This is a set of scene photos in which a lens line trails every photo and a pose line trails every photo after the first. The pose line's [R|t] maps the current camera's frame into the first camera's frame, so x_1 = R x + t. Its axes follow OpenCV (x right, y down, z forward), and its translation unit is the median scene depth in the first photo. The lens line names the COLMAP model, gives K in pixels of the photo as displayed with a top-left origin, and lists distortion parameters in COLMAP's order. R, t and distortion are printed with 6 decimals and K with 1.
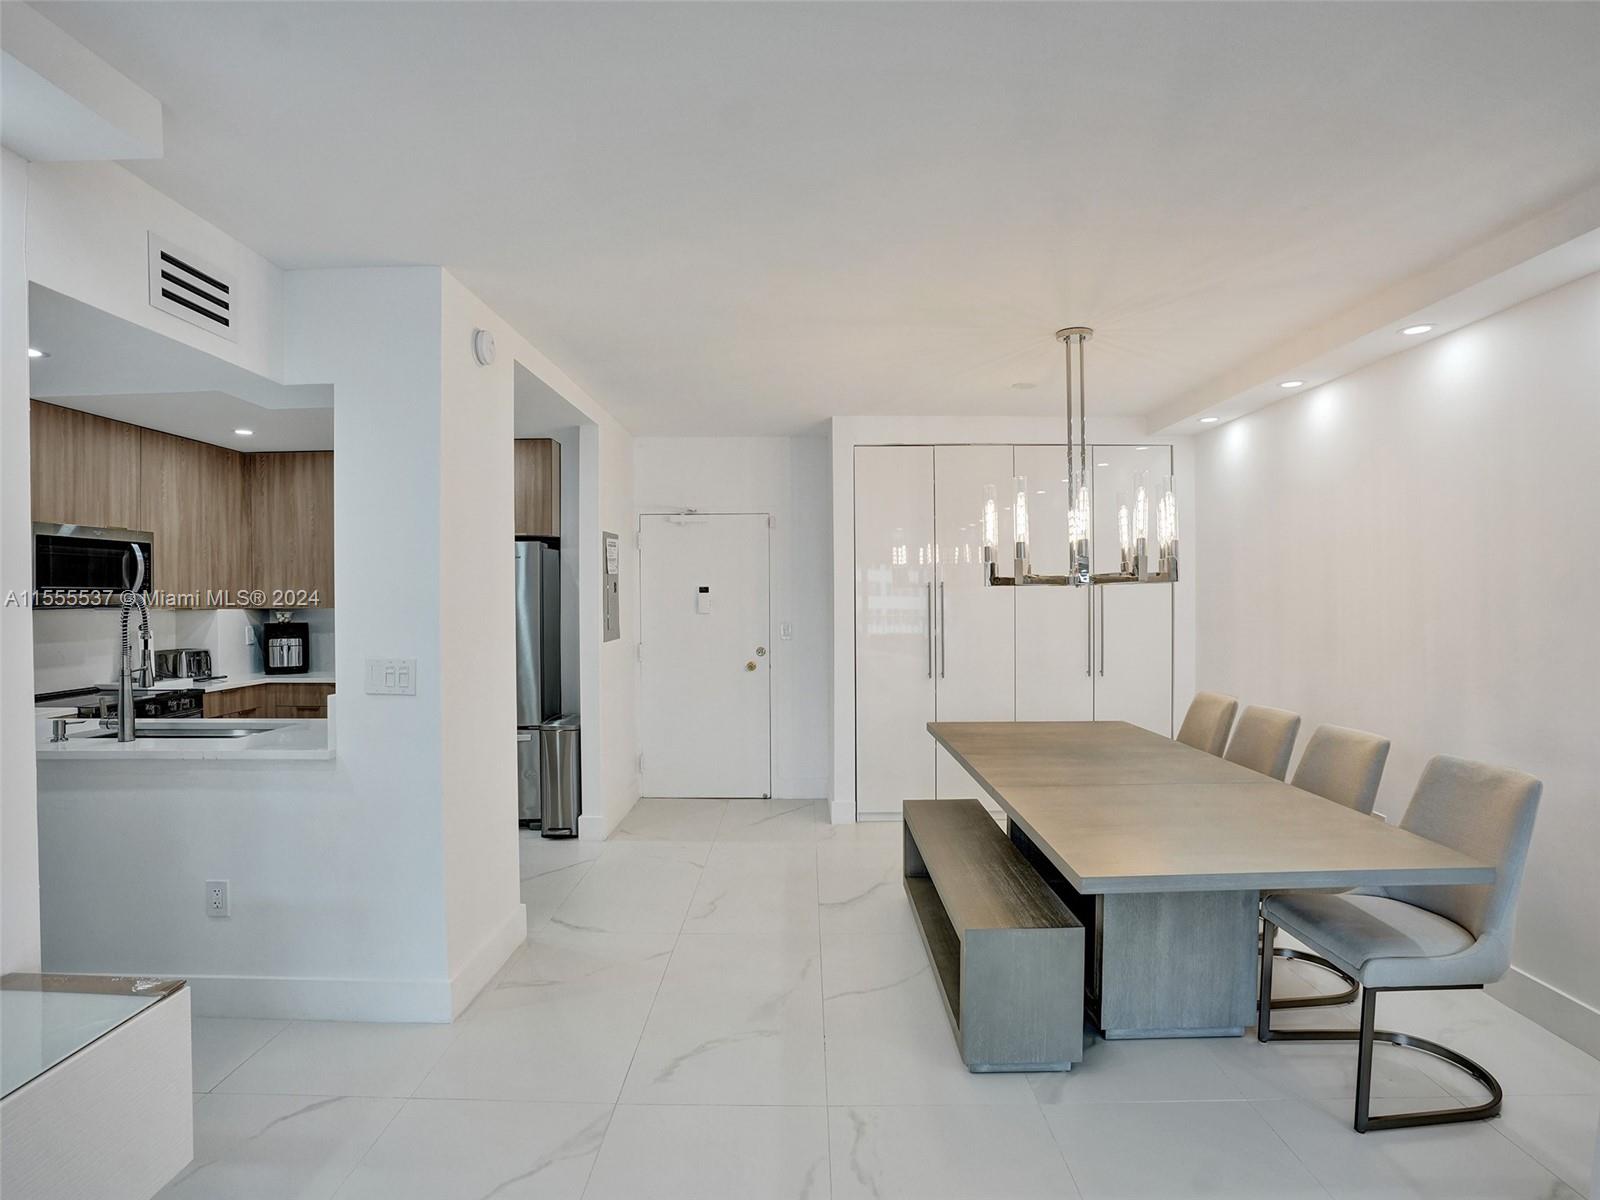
lens RADIAL K [[824.3, 0, 766.1], [0, 824.3, 606.4], [0, 0, 1]] dist [-0.051584, 0.027726]
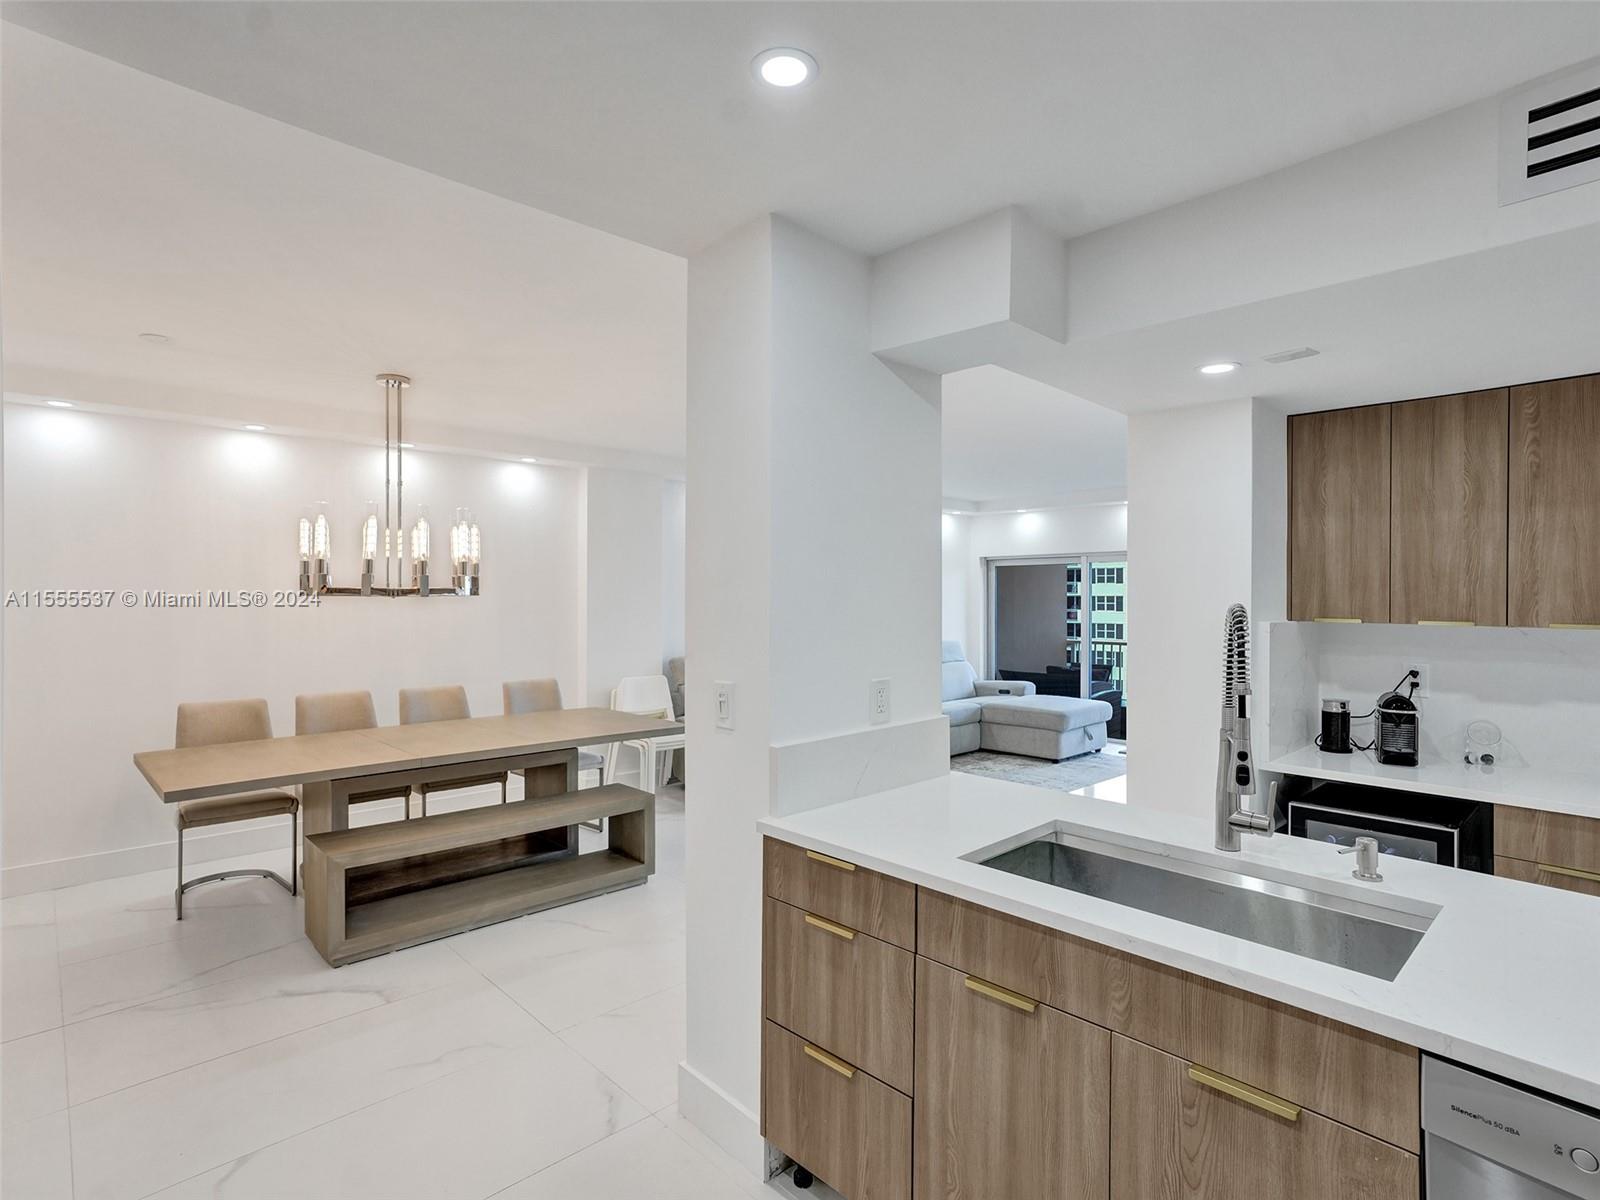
lens RADIAL K [[824.3, 0, 792.5], [0, 824.3, 597.1], [0, 0, 1]] dist [-0.051584, 0.027726]
pose [[-0.708941, 0.004487, 0.705253, -0.683999], [0.011611, 0.999918, 0.005310, -0.018992], [-0.705172, 0.011953, -0.708935, 1.141835]]
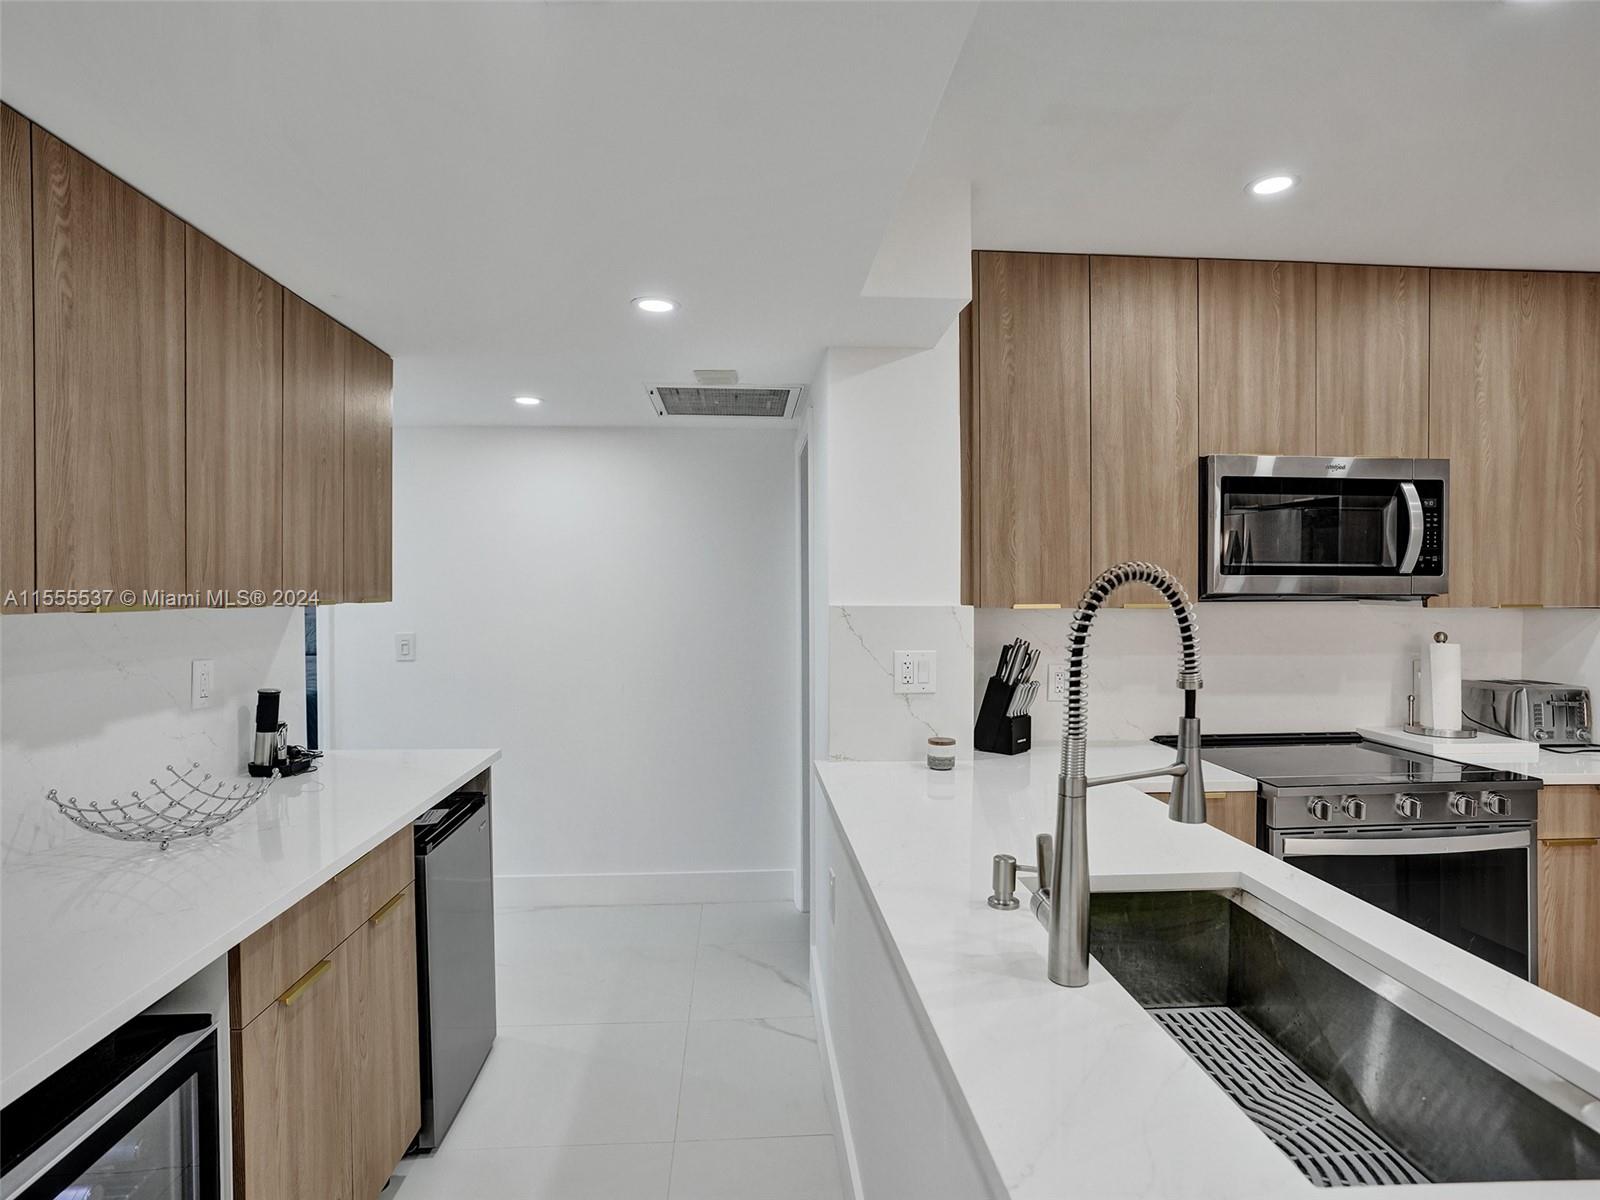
lens RADIAL K [[824.3, 0, 804.9], [0, 824.3, 594.5], [0, 0, 1]] dist [-0.051584, 0.027726]
pose [[0.109223, 0.010900, -0.993958, -0.313610], [-0.015675, 0.999834, 0.009242, -0.002435], [0.993894, 0.014571, 0.109376, 0.586298]]
